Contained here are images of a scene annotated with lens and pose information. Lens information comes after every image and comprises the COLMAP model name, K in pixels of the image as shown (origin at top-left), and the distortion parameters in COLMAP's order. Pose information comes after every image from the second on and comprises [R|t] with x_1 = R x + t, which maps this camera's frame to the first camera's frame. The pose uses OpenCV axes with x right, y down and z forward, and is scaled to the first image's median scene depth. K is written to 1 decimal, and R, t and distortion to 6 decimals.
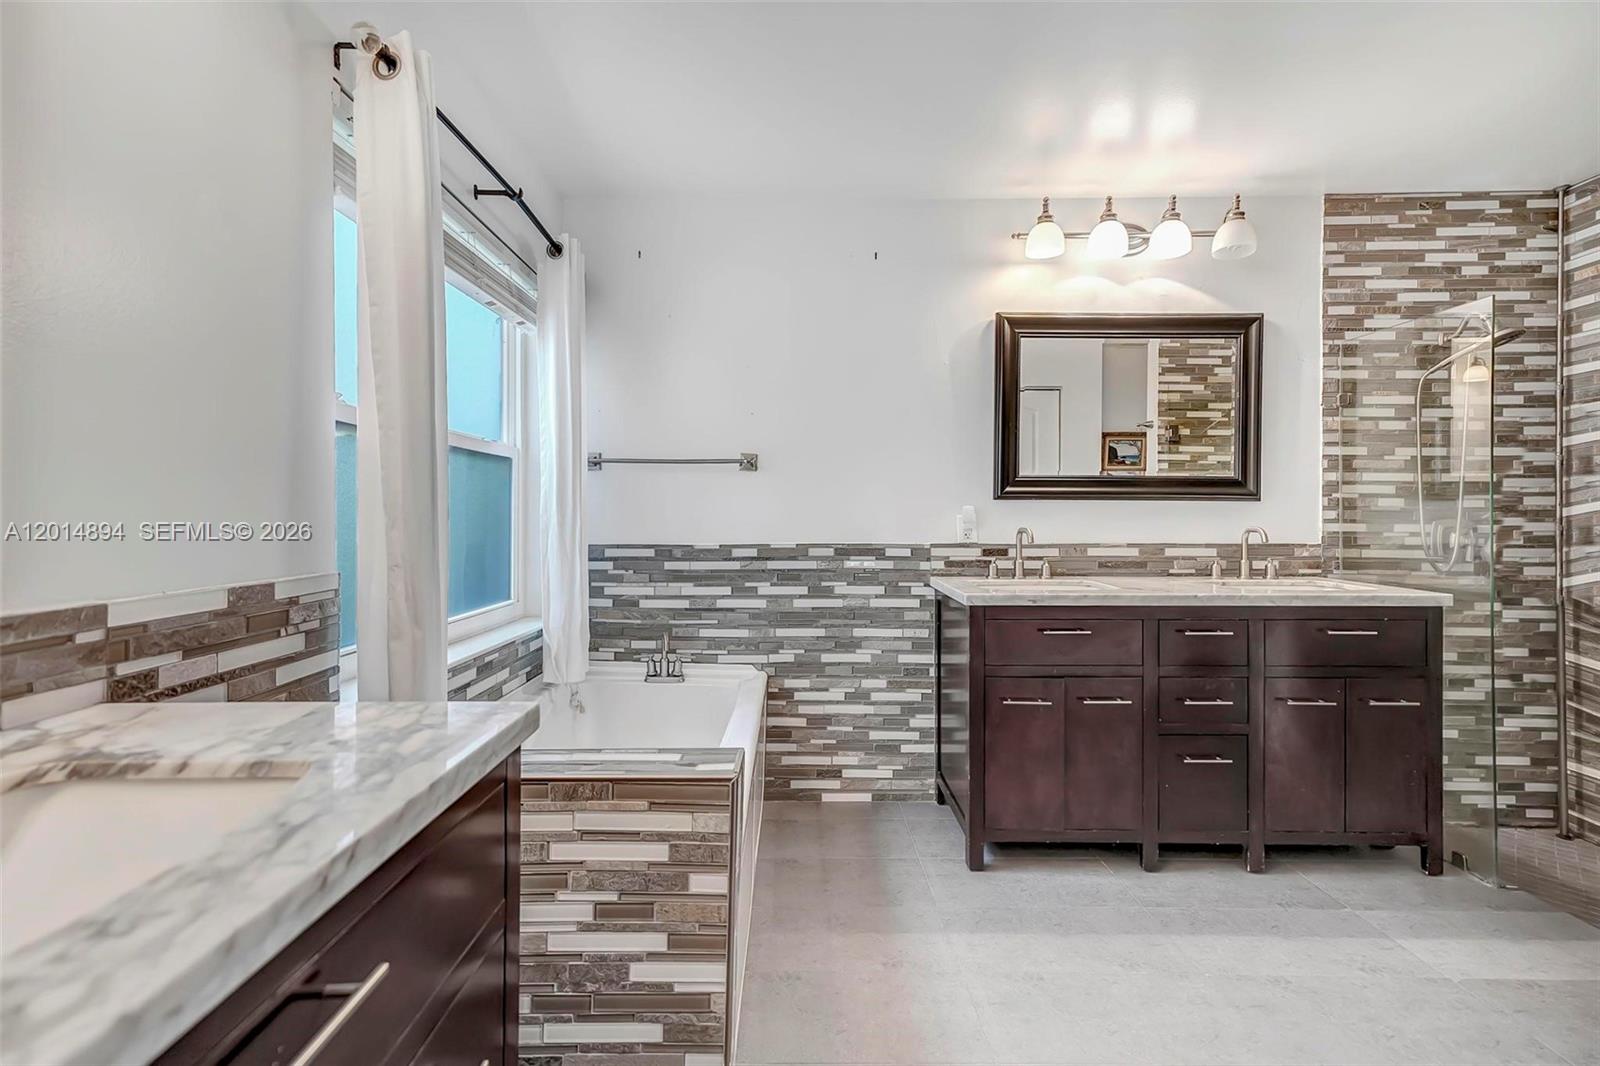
lens RADIAL K [[748.8, 0, 792.7], [0, 748.8, 540.0], [0, 0, 1]] dist [0.021517, 0.000238]
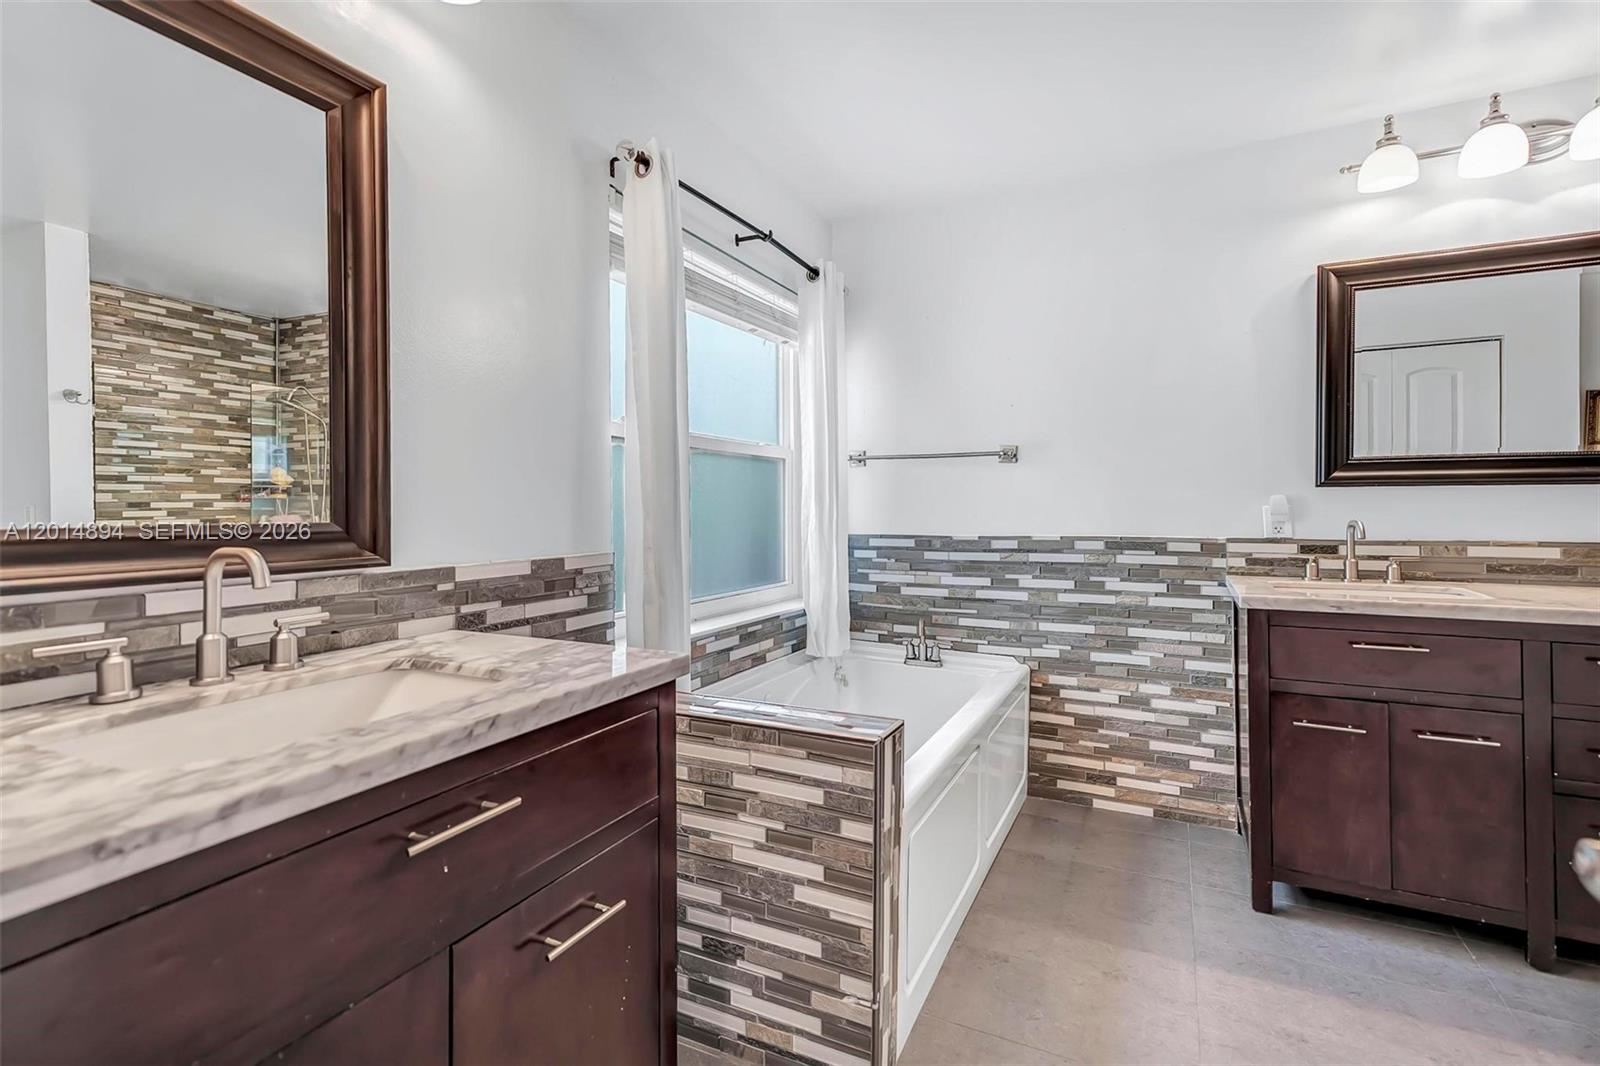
lens RADIAL K [[748.8, 0, 792.7], [0, 748.8, 540.0], [0, 0, 1]] dist [0.021517, 0.000238]
pose [[0.899756, 0.014886, -0.436138, 0.141543], [-0.010017, 0.999859, 0.013460, 0.000266], [0.436277, -0.007742, 0.899779, -0.032047]]
